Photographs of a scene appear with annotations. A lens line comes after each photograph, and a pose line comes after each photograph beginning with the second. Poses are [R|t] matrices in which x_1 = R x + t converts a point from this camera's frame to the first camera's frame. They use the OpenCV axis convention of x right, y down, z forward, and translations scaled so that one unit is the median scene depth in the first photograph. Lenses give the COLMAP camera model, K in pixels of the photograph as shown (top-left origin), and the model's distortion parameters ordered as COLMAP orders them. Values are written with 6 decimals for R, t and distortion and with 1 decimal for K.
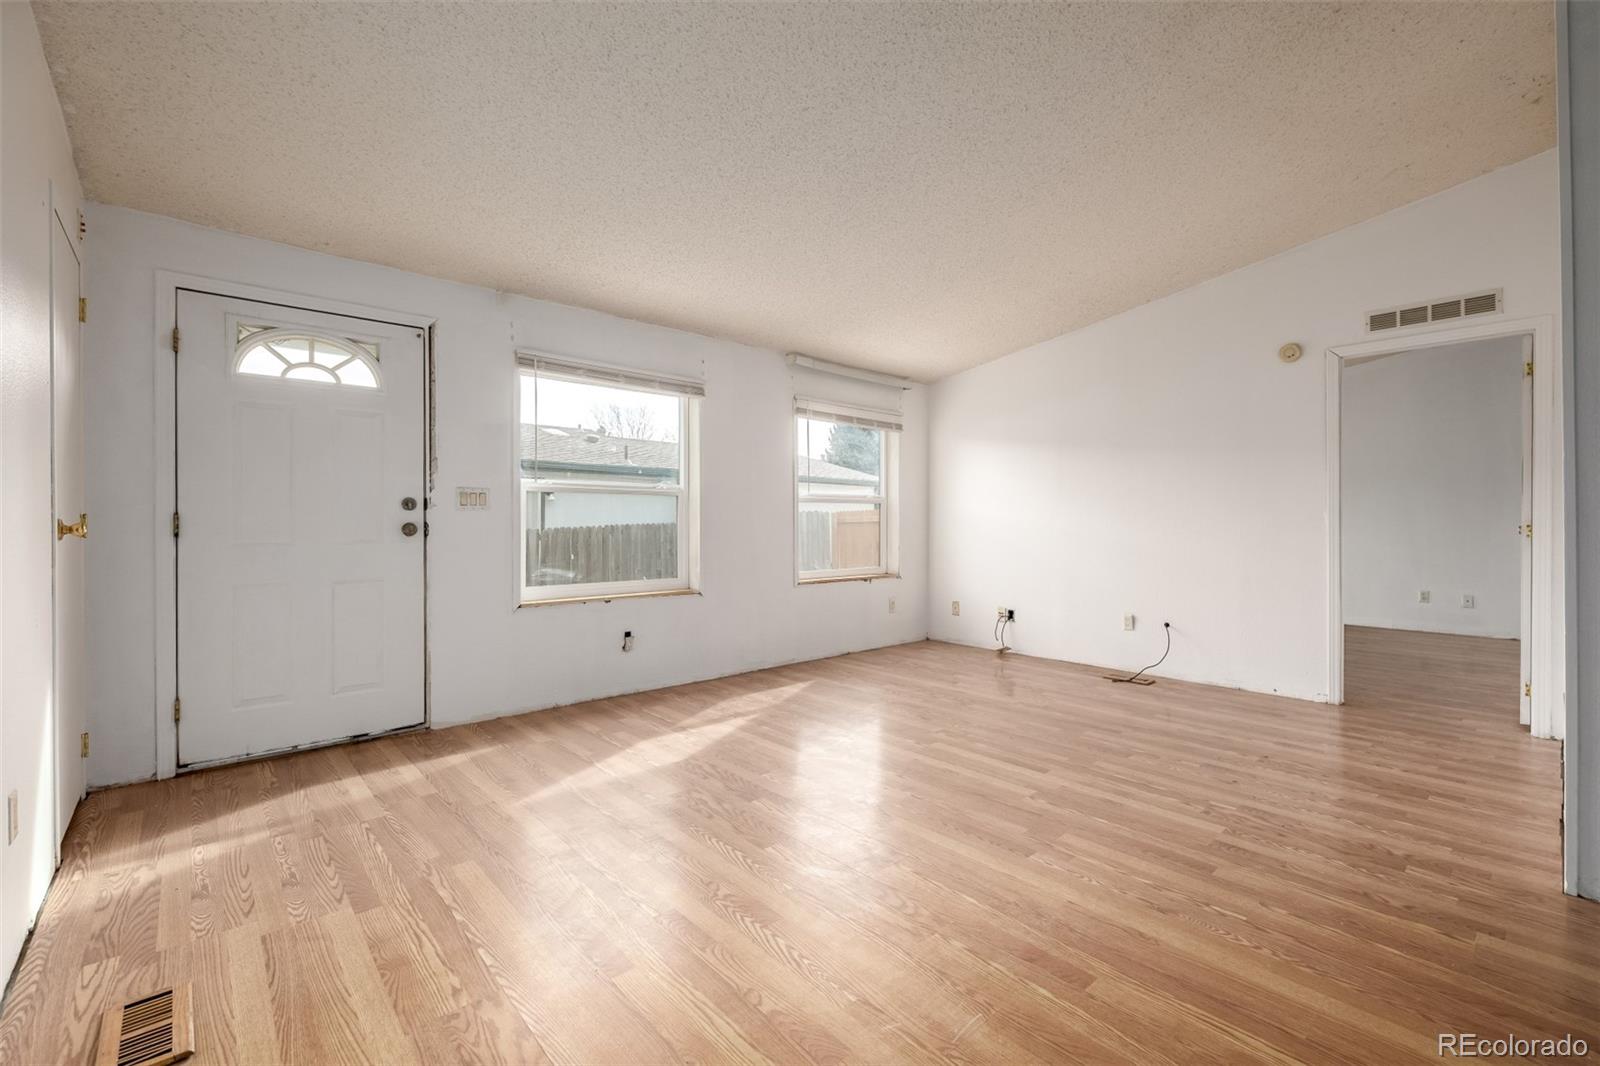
lens RADIAL K [[679.3, 0, 808.6], [0, 679.3, 523.7], [0, 0, 1]] dist [0.003676, 0.000124]
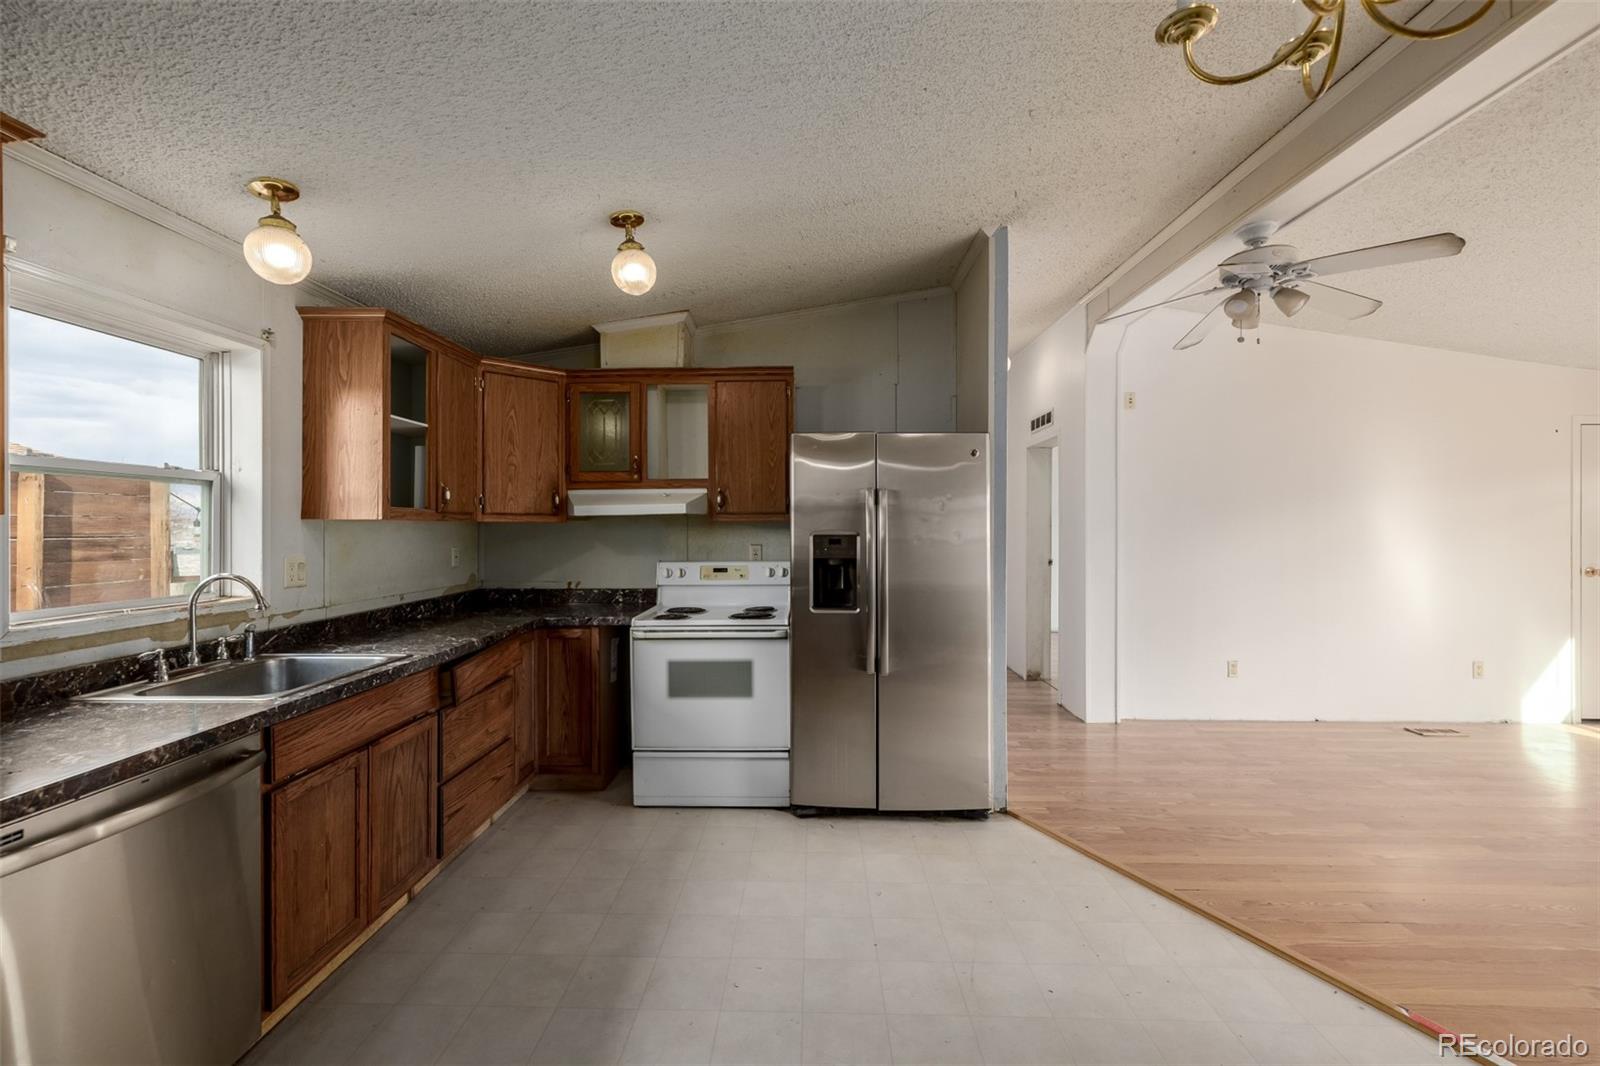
lens RADIAL K [[679.3, 0, 801.2], [0, 679.3, 526.8], [0, 0, 1]] dist [0.003676, 0.000124]
pose [[-0.683658, 0.002211, -0.729799, 1.354279], [-0.000562, 0.999994, 0.003556, -0.086597], [0.729802, 0.002842, -0.683653, 0.410343]]
